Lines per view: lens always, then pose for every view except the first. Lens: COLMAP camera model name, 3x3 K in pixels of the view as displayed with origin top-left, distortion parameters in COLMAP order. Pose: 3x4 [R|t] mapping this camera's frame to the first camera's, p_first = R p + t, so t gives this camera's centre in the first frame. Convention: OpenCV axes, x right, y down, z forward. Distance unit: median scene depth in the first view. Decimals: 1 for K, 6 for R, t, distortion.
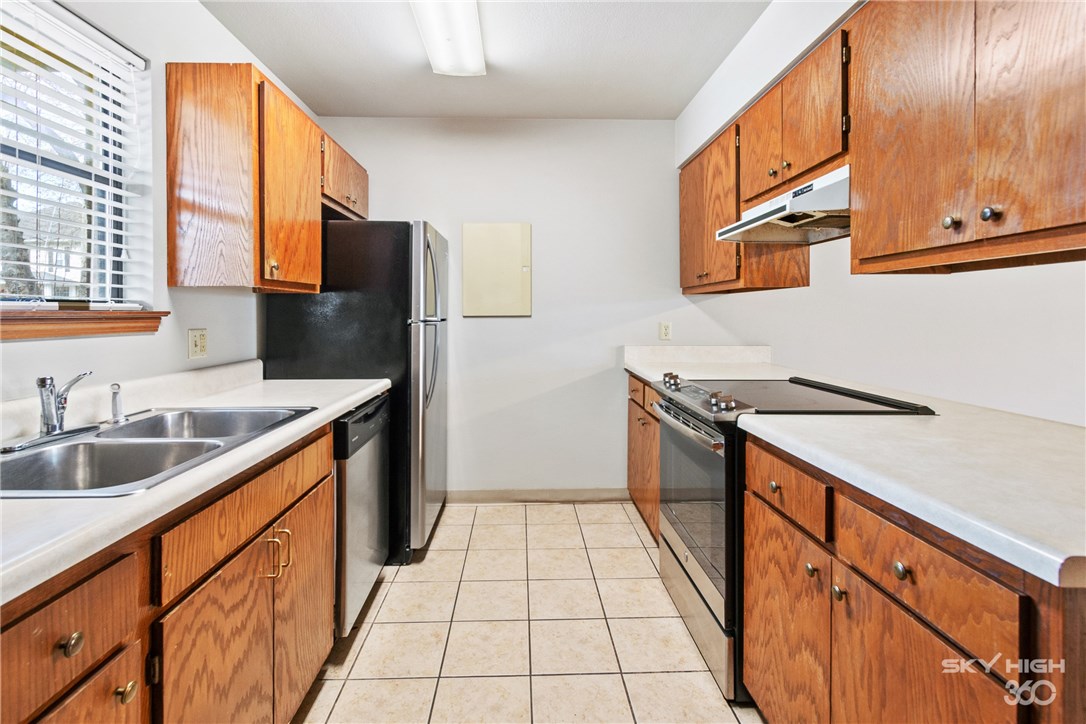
lens RADIAL K [[500.6, 0, 547.4], [0, 500.6, 313.4], [0, 0, 1]] dist [0.011778, -0.002903]
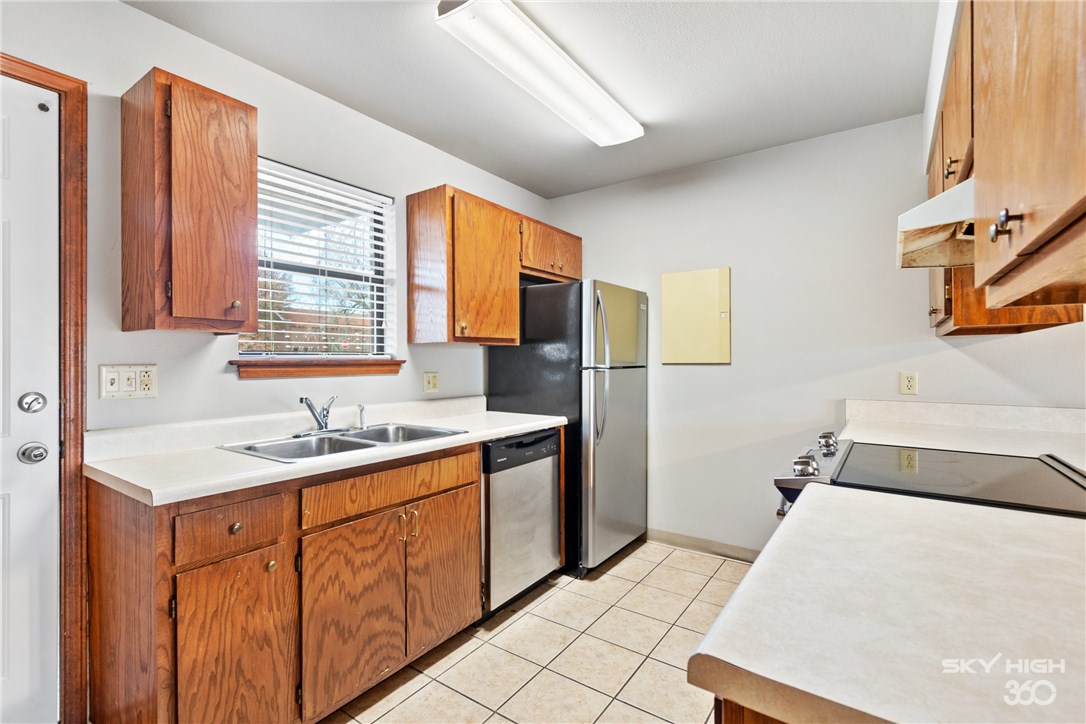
lens RADIAL K [[500.6, 0, 556.2], [0, 500.6, 357.3], [0, 0, 1]] dist [0.011778, -0.002903]
pose [[0.804859, -0.003654, -0.593455, 0.518420], [0.001457, 0.999990, -0.004181, -0.005810], [0.593465, 0.002500, 0.804856, 0.058255]]
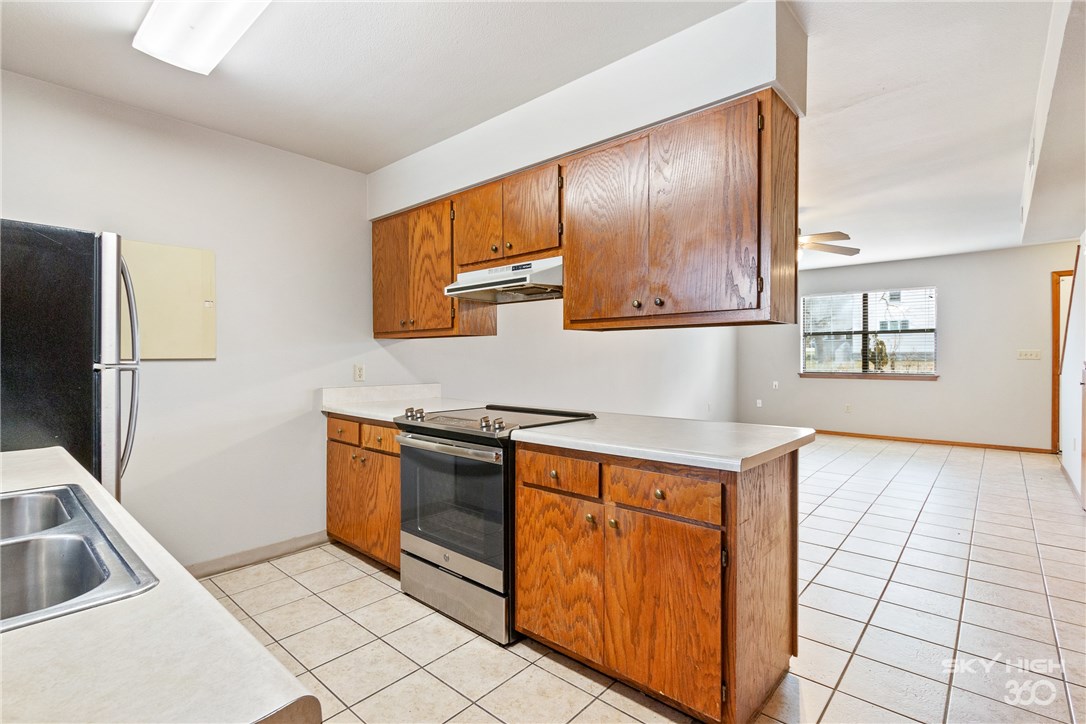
lens RADIAL K [[500.6, 0, 518.9], [0, 500.6, 358.2], [0, 0, 1]] dist [0.011778, -0.002903]
pose [[0.716894, -0.004577, 0.697167, -0.517185], [0.001944, 0.999988, 0.004567, 0.000827], [-0.697179, -0.001919, 0.716894, 0.020540]]
